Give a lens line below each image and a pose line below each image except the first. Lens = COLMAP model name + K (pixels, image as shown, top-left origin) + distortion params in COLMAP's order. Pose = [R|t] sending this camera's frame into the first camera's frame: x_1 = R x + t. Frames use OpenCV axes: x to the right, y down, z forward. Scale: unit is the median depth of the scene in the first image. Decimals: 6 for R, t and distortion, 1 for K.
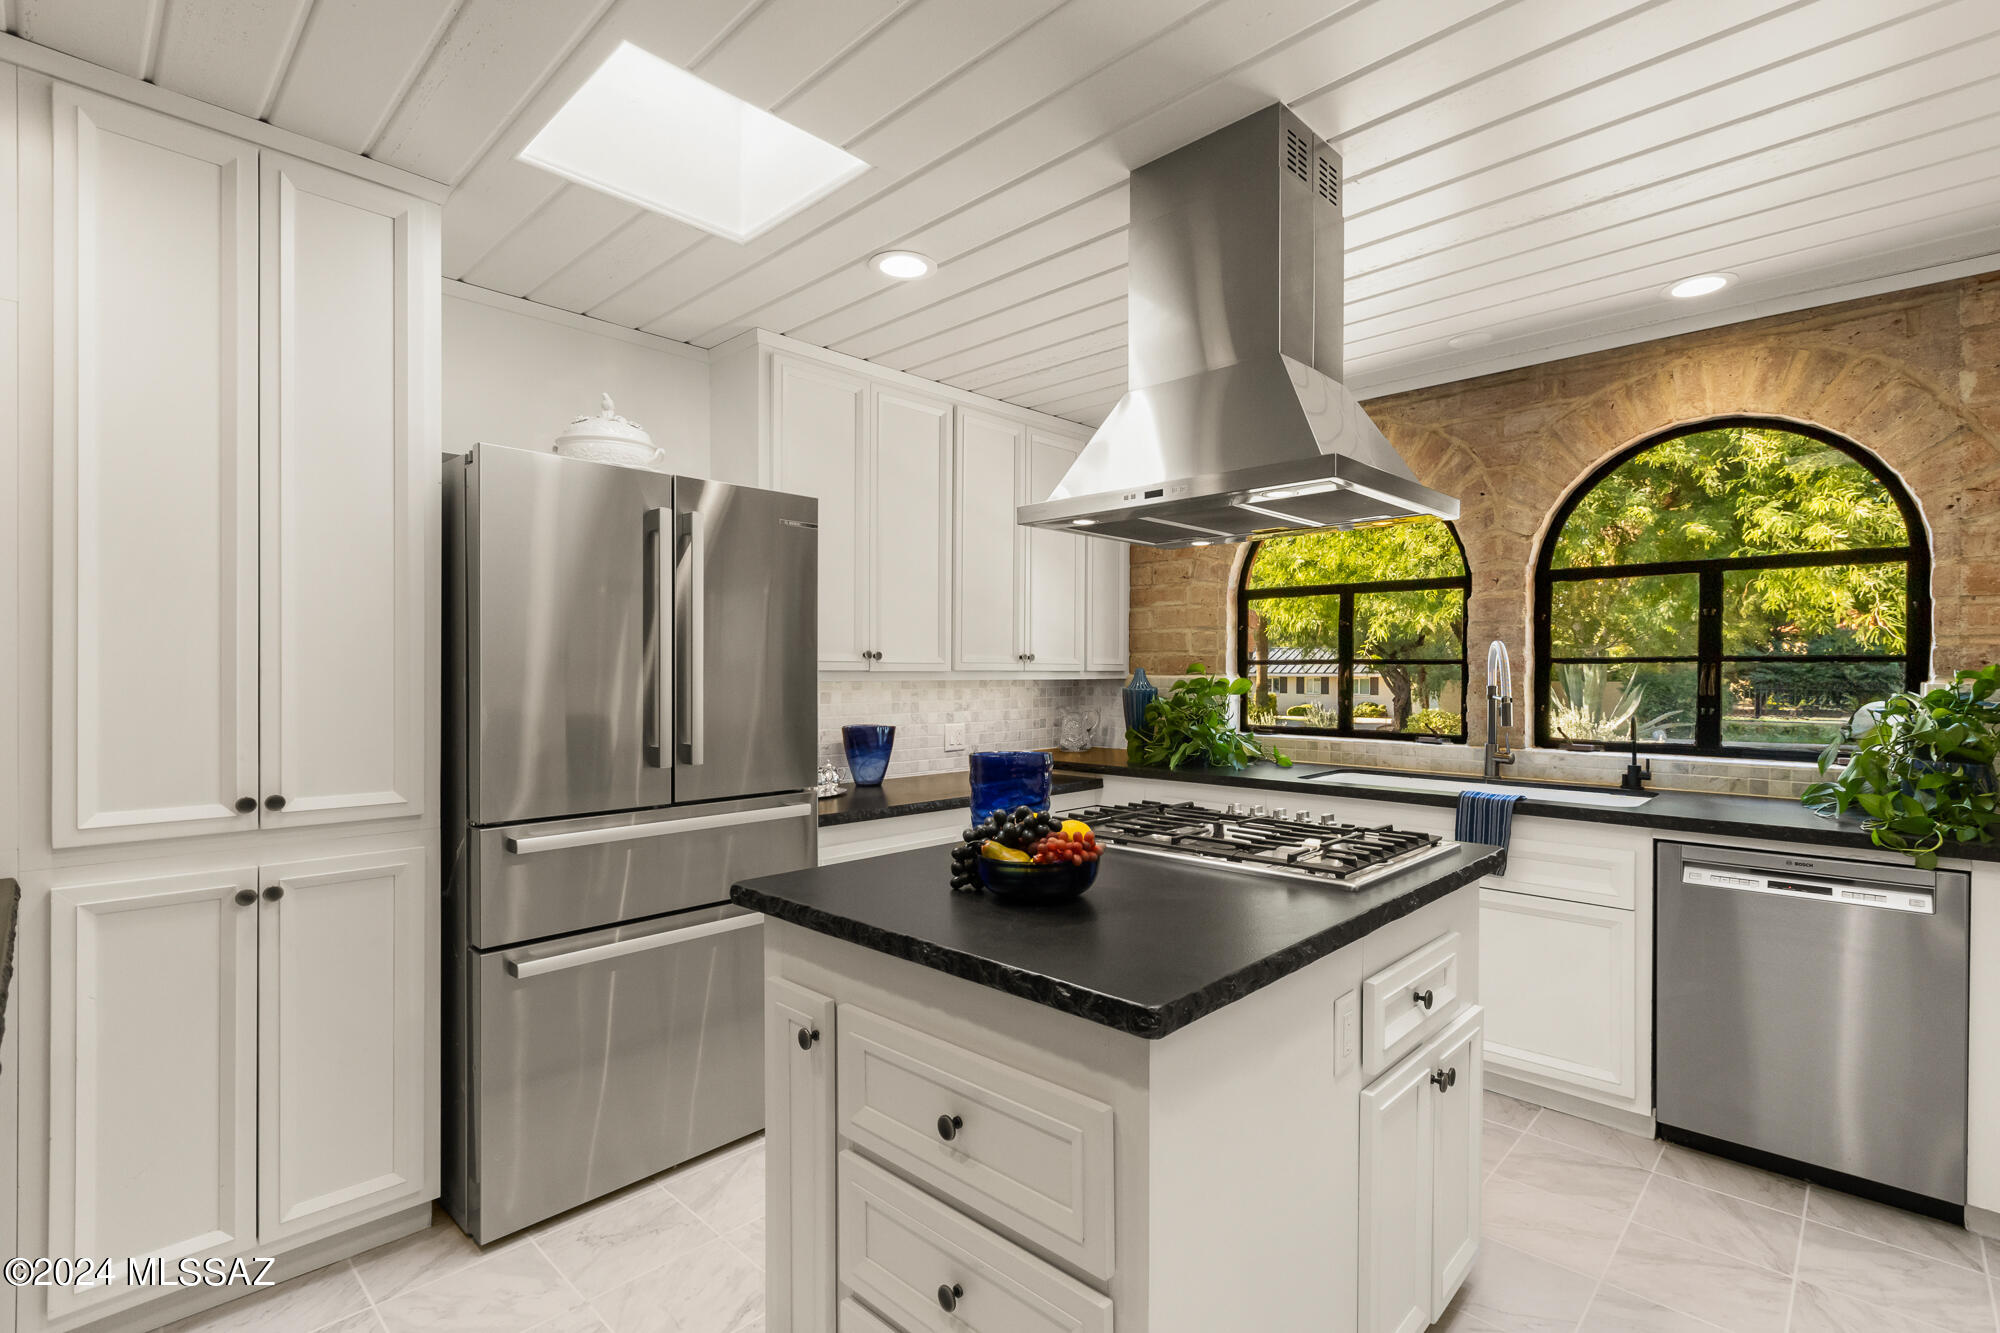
lens RADIAL K [[914.3, 0, 998.6], [0, 914.3, 674.6], [0, 0, 1]] dist [0.002973, 0.001250]
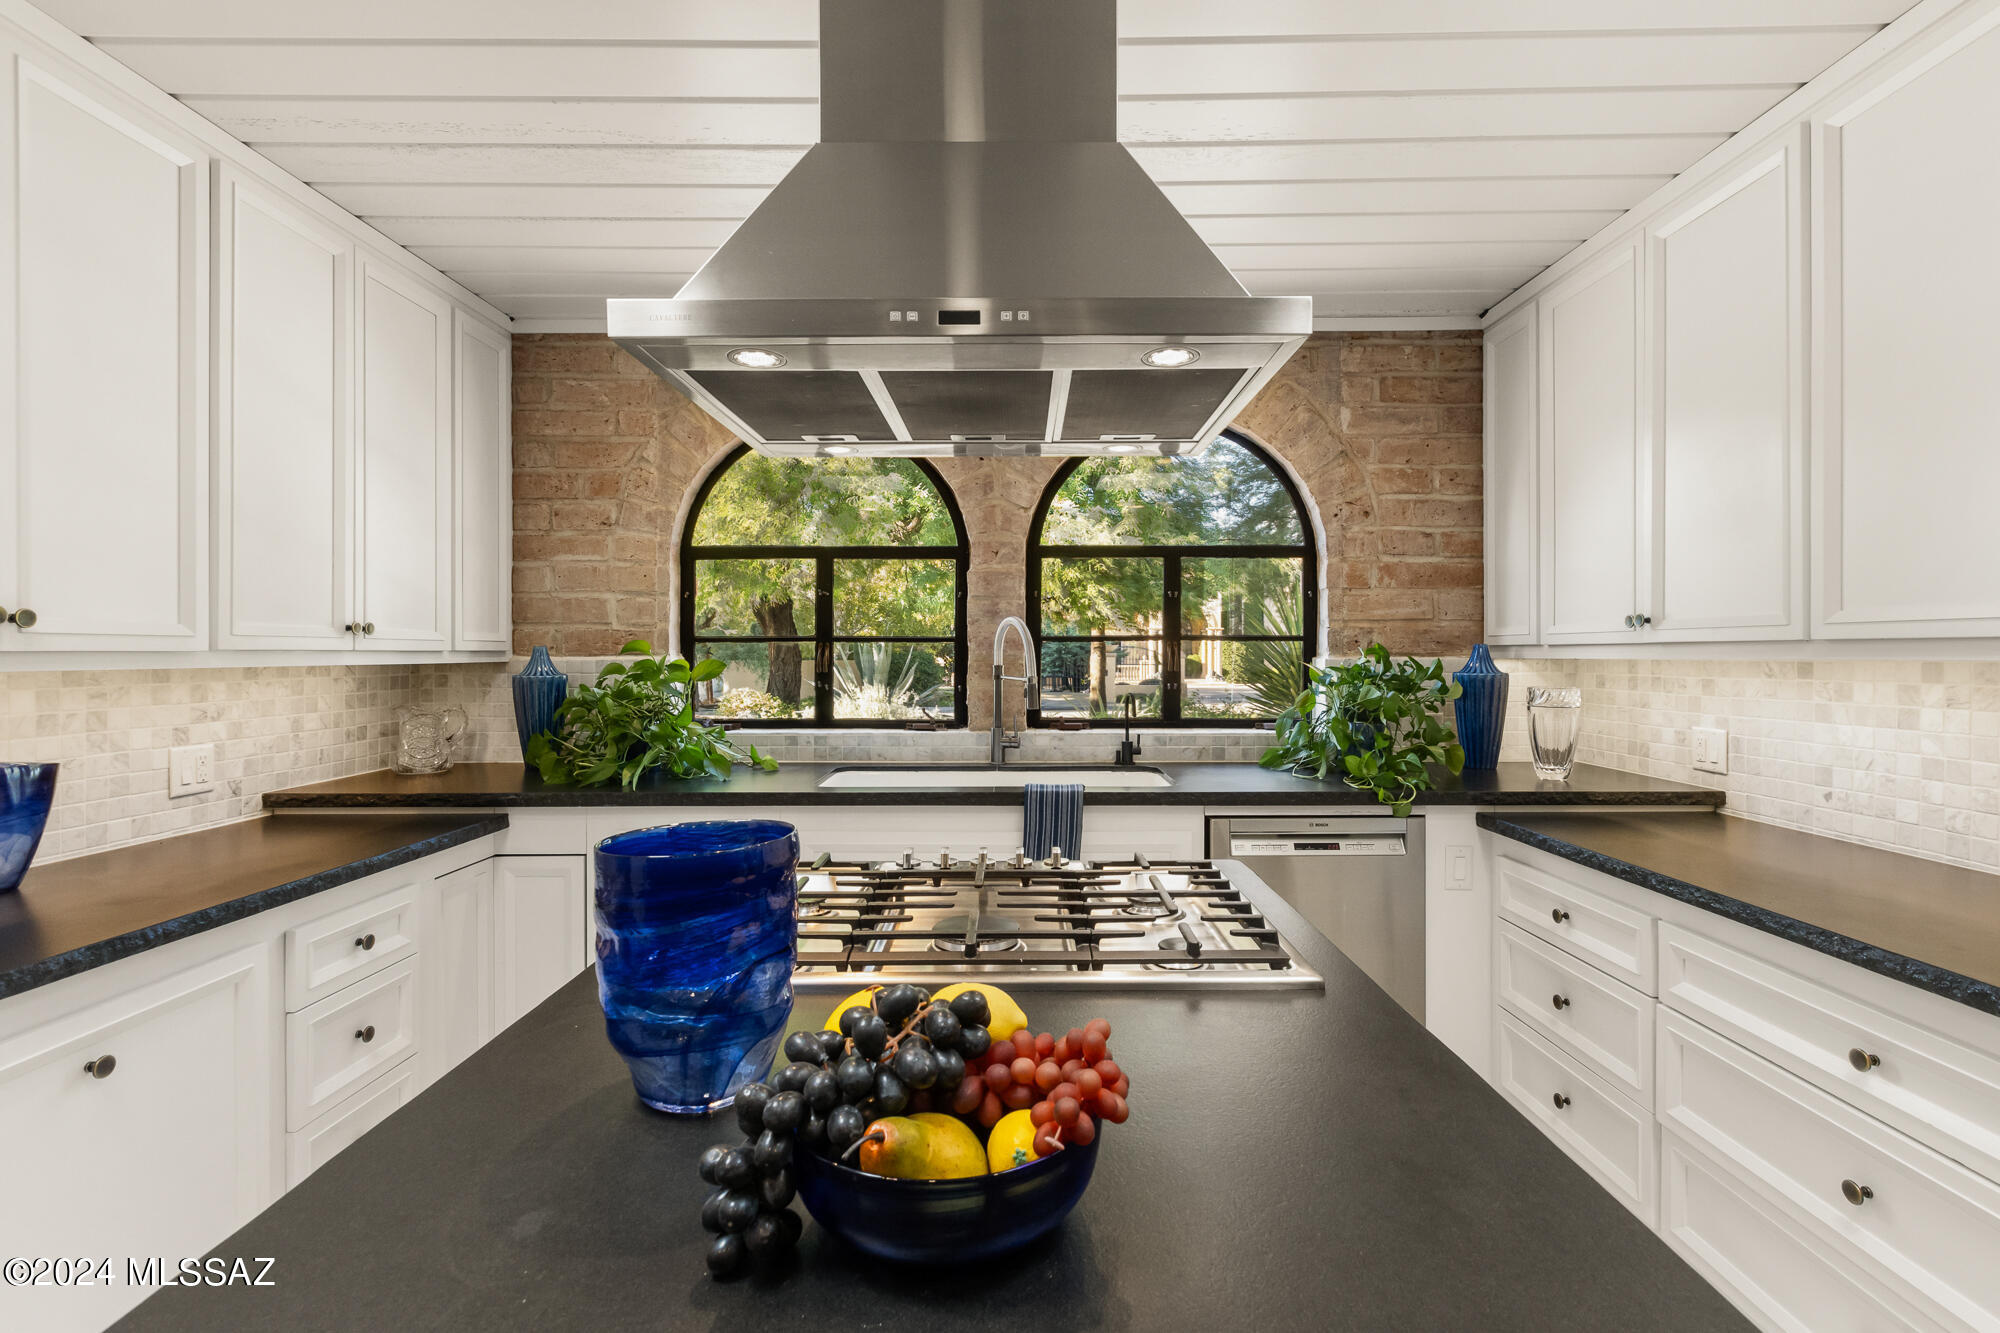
lens RADIAL K [[914.3, 0, 1009.0], [0, 914.3, 654.7], [0, 0, 1]] dist [0.002973, 0.001250]
pose [[0.717283, -0.004995, 0.696764, -0.086993], [0.005565, 0.999983, 0.001439, 0.000176], [-0.696760, 0.002845, 0.717299, 0.275613]]
